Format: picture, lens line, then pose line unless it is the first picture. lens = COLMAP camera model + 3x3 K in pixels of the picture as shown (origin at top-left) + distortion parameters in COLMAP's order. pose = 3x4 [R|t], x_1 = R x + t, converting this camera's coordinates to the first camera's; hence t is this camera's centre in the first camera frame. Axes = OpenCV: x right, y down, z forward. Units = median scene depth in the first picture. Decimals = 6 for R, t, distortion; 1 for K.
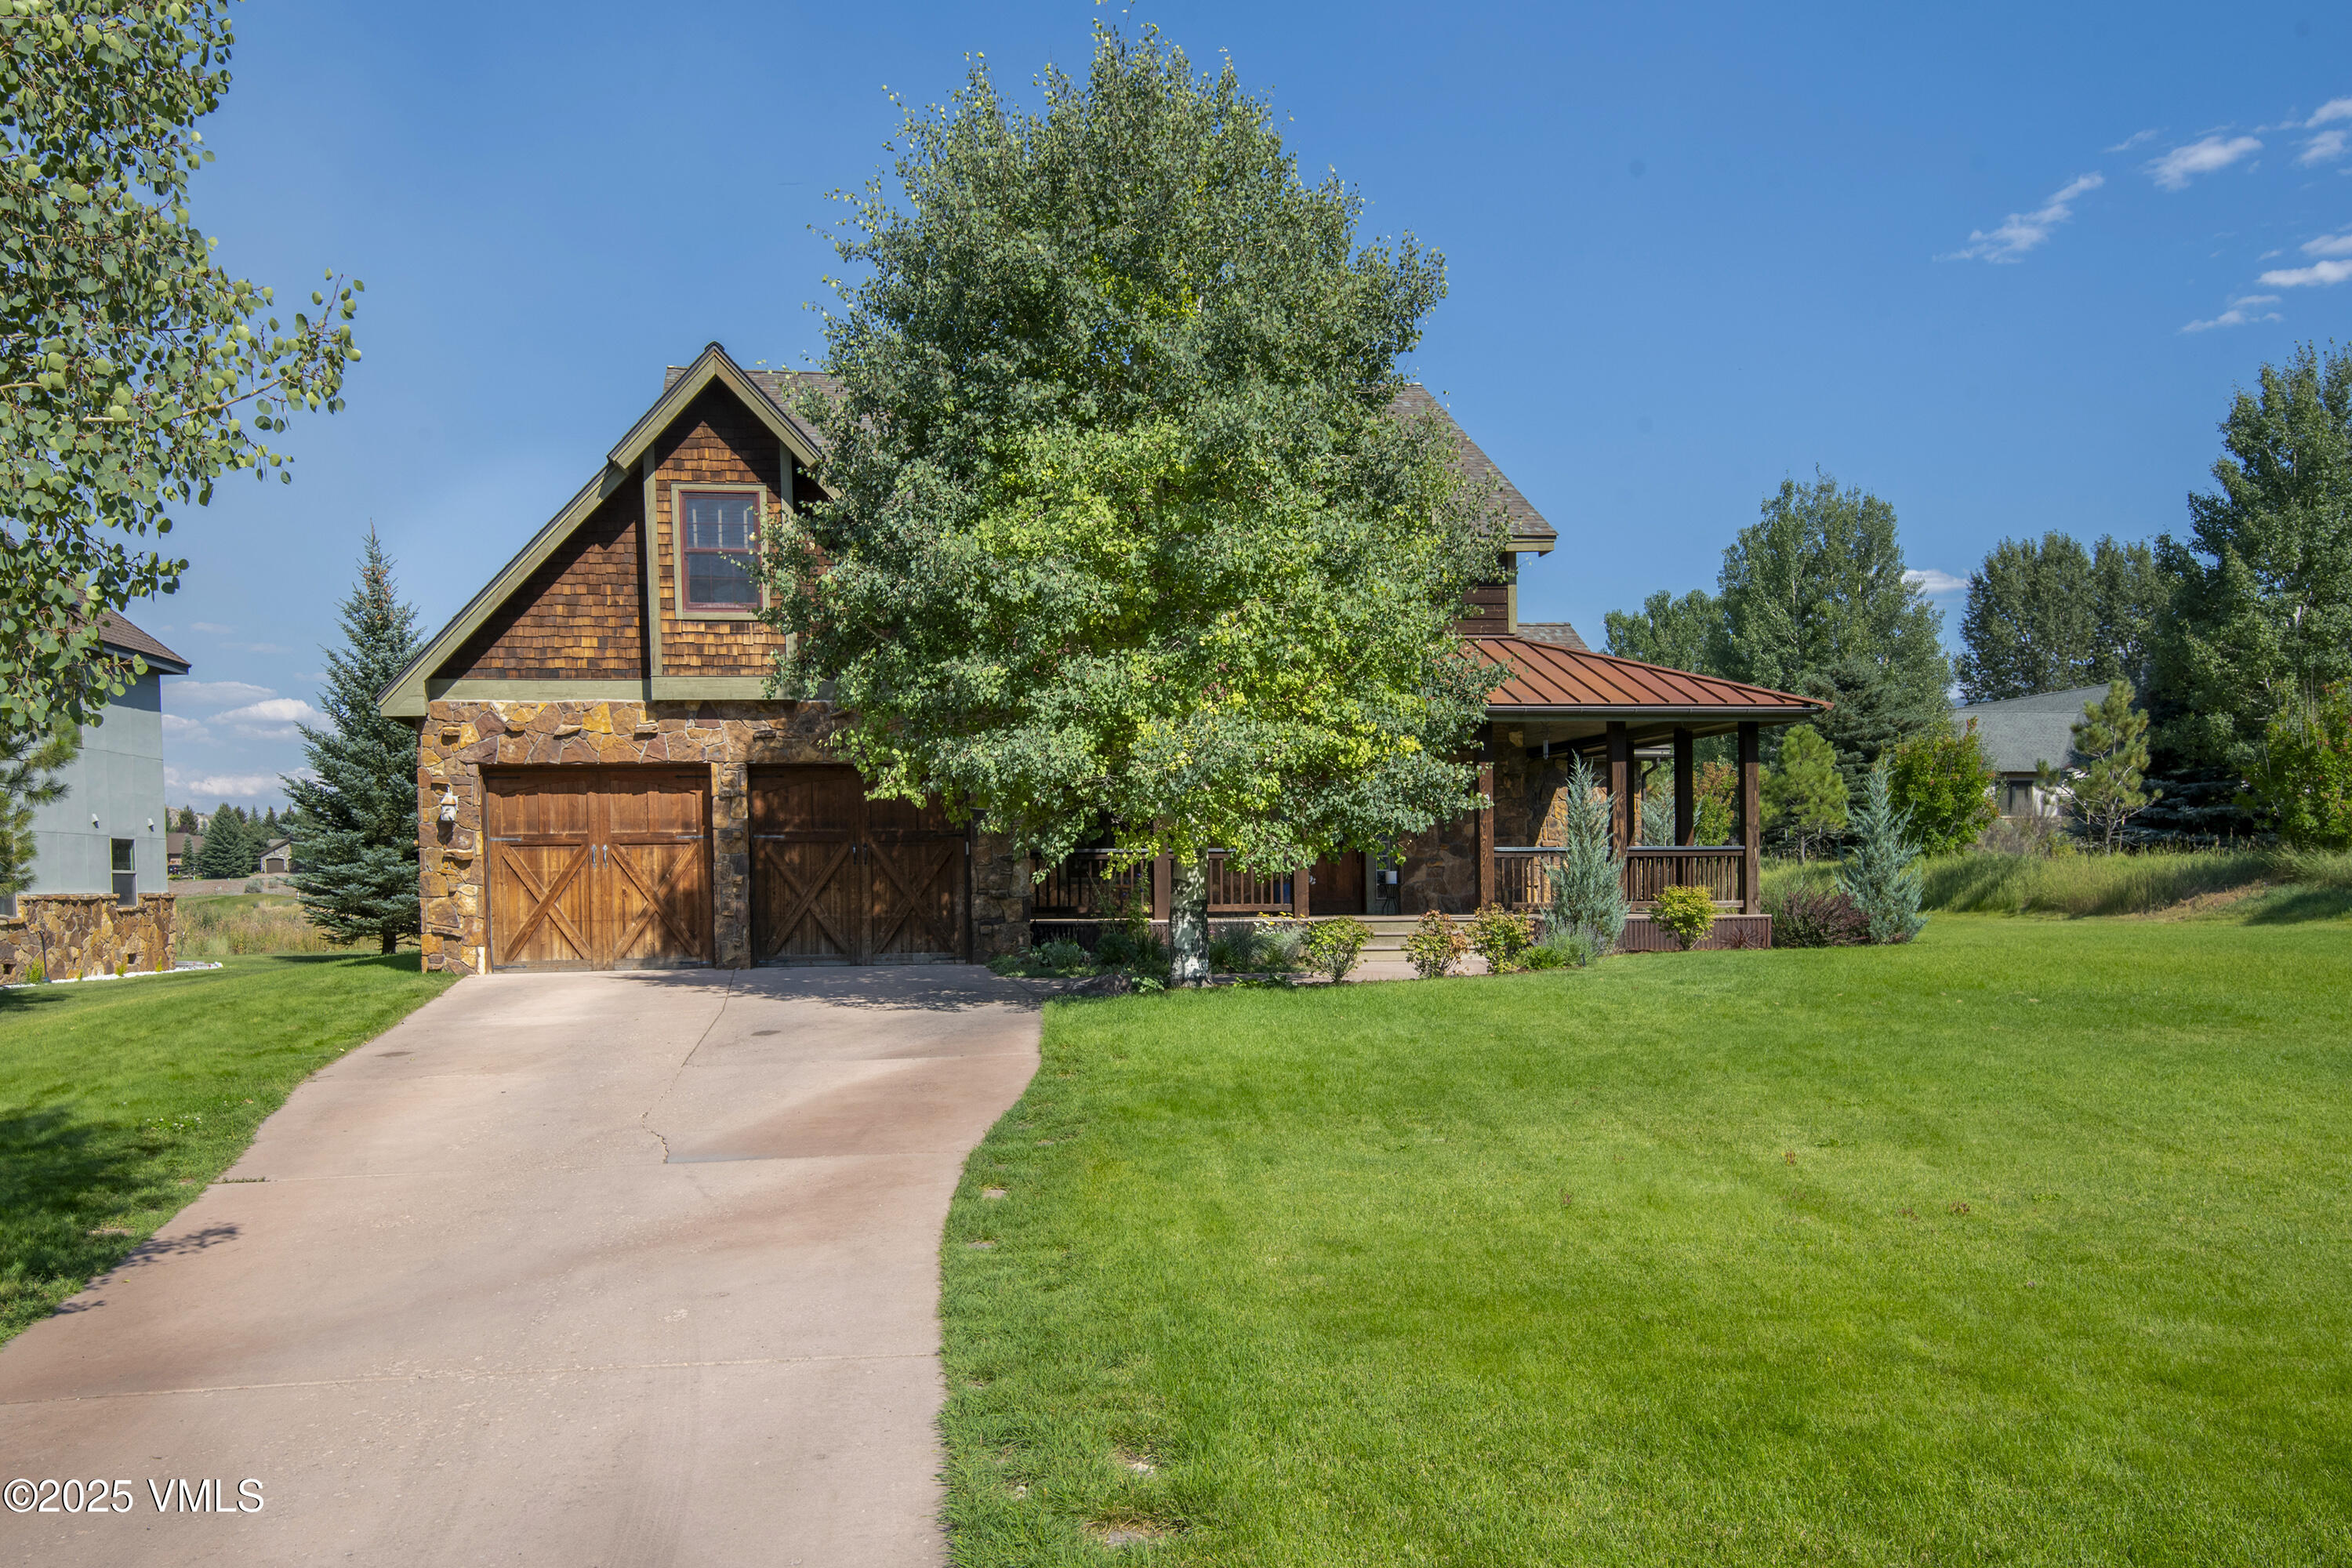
lens RADIAL K [[1684.3, 0, 1176.8], [0, 1684.3, 702.5], [0, 0, 1]] dist [0.074638, 0.001726]
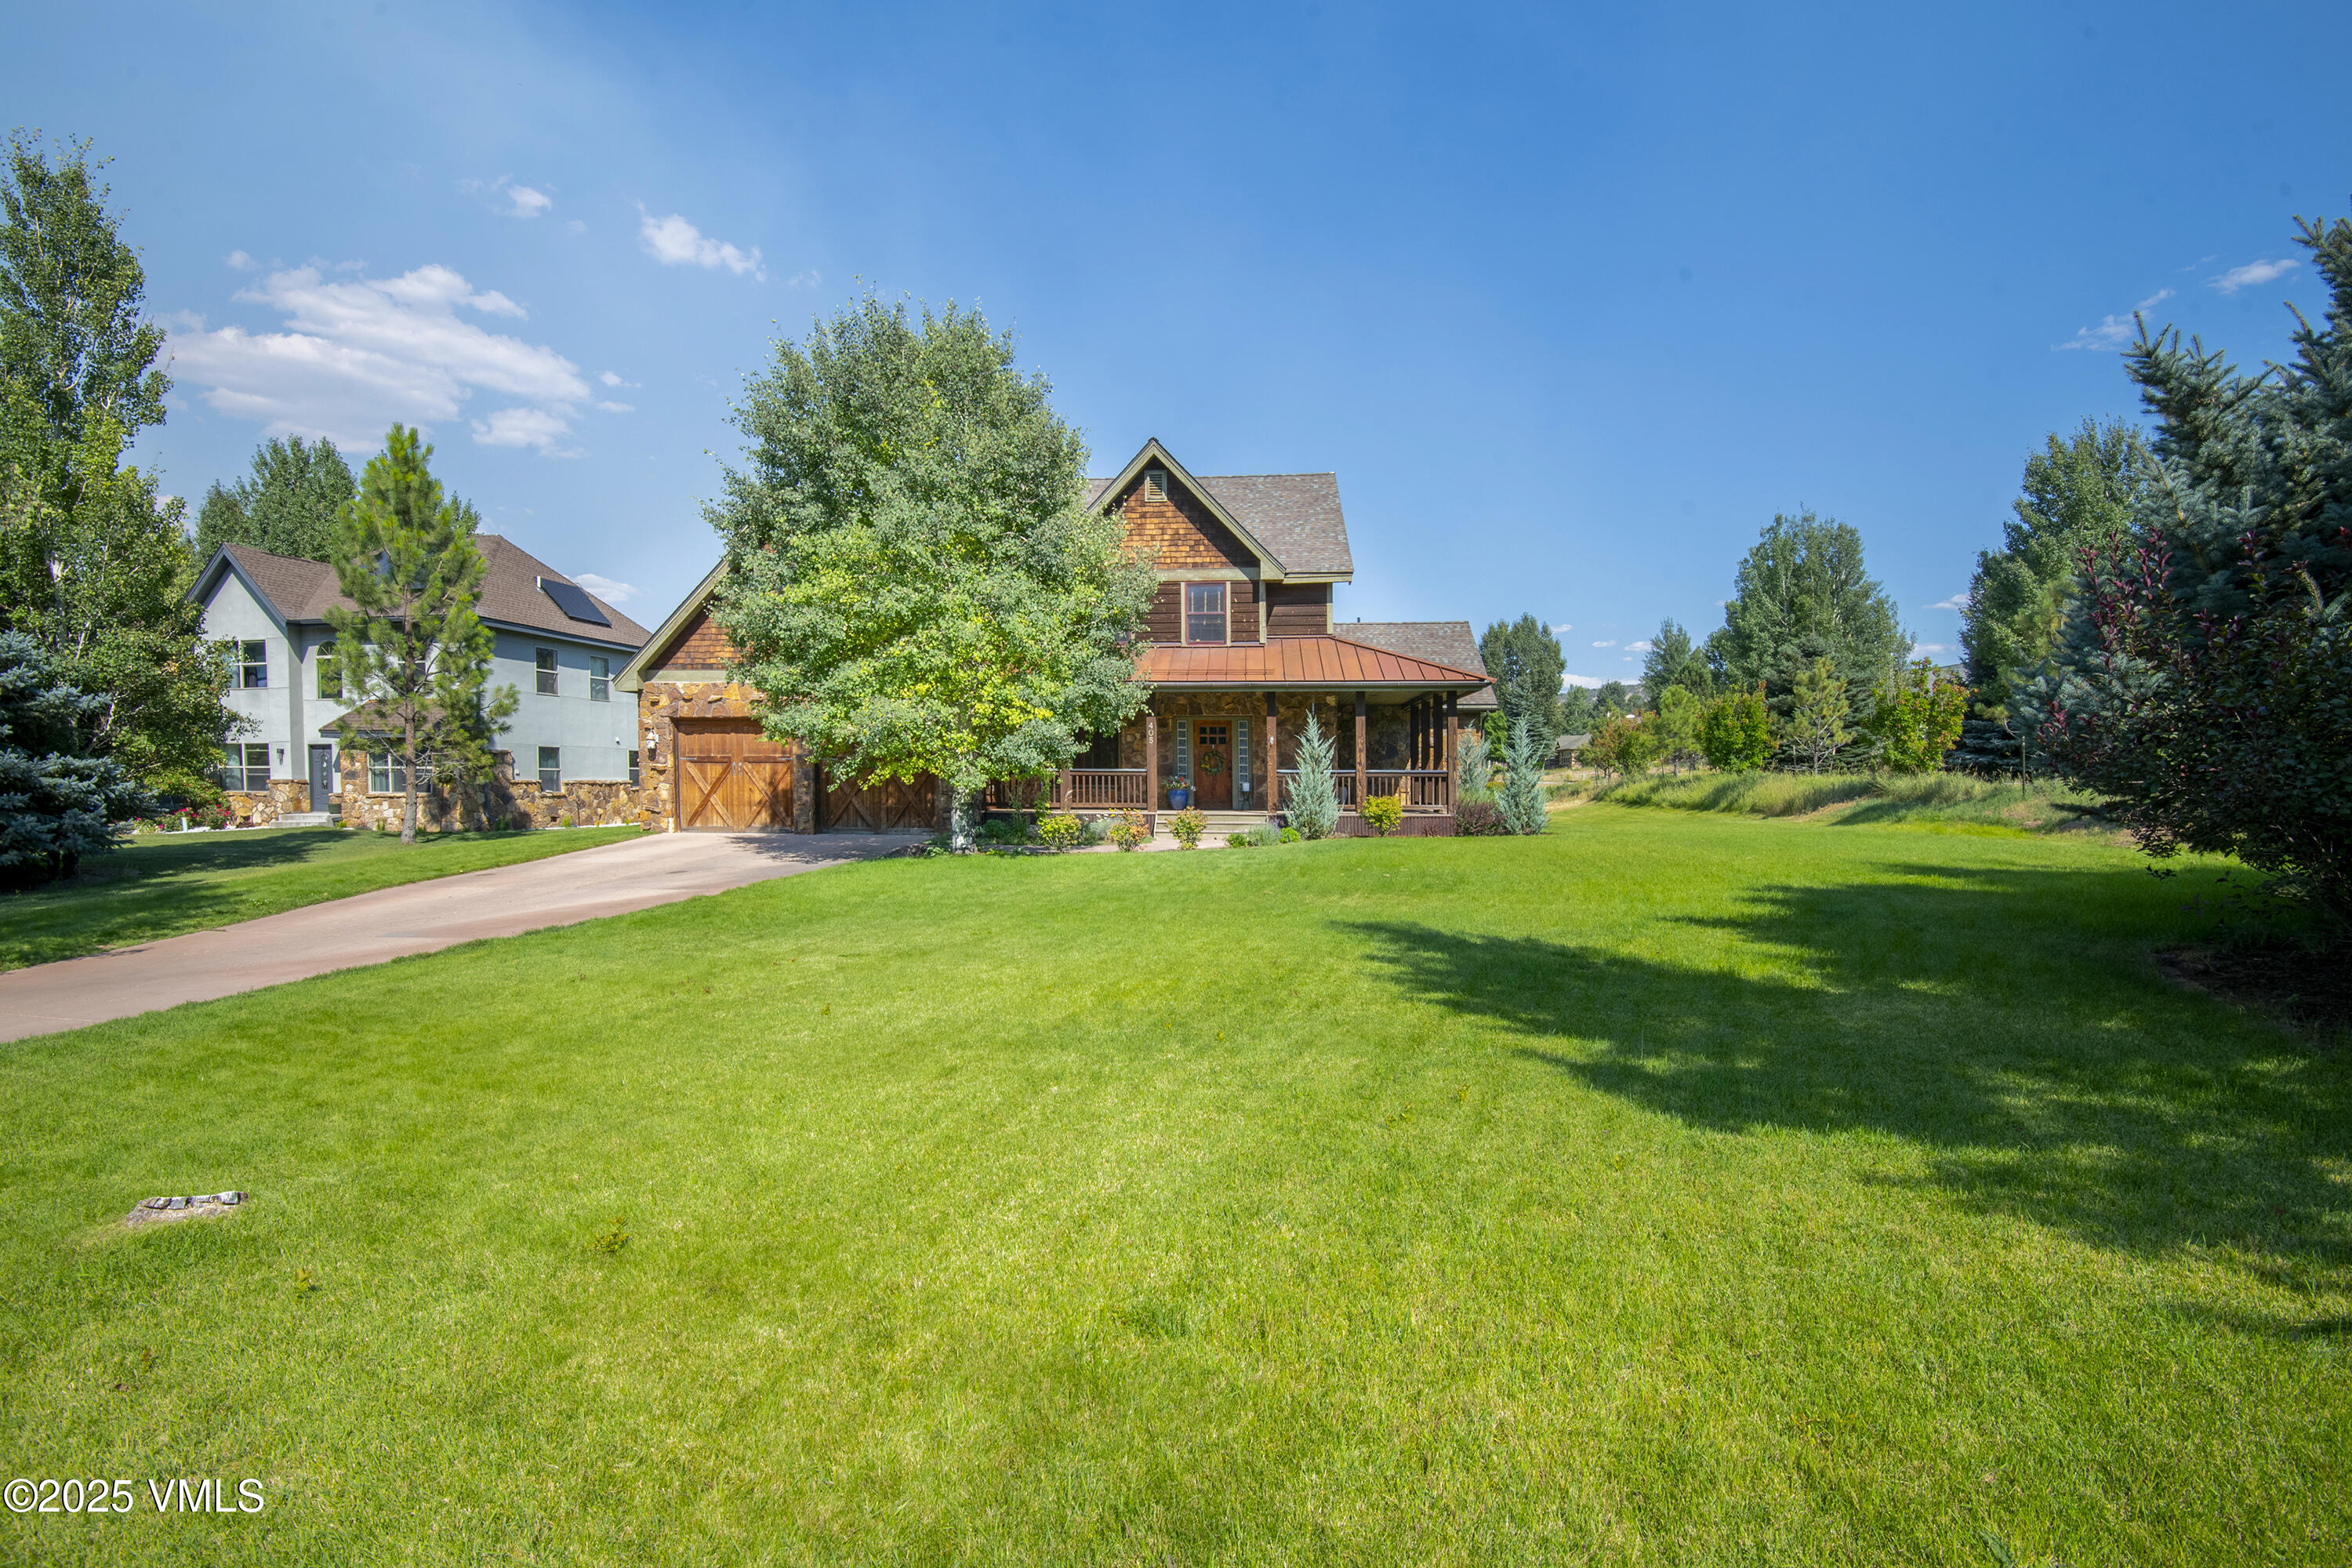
lens RADIAL K [[1065.4, 0, 1176.5], [0, 1065.4, 678.6], [0, 0, 1]] dist [-0.002259, -0.001141]
pose [[0.981308, -0.002854, -0.192420, 0.320290], [0.004980, 0.999932, 0.010566, -0.013277], [0.192377, -0.011327, 0.981256, -0.004903]]
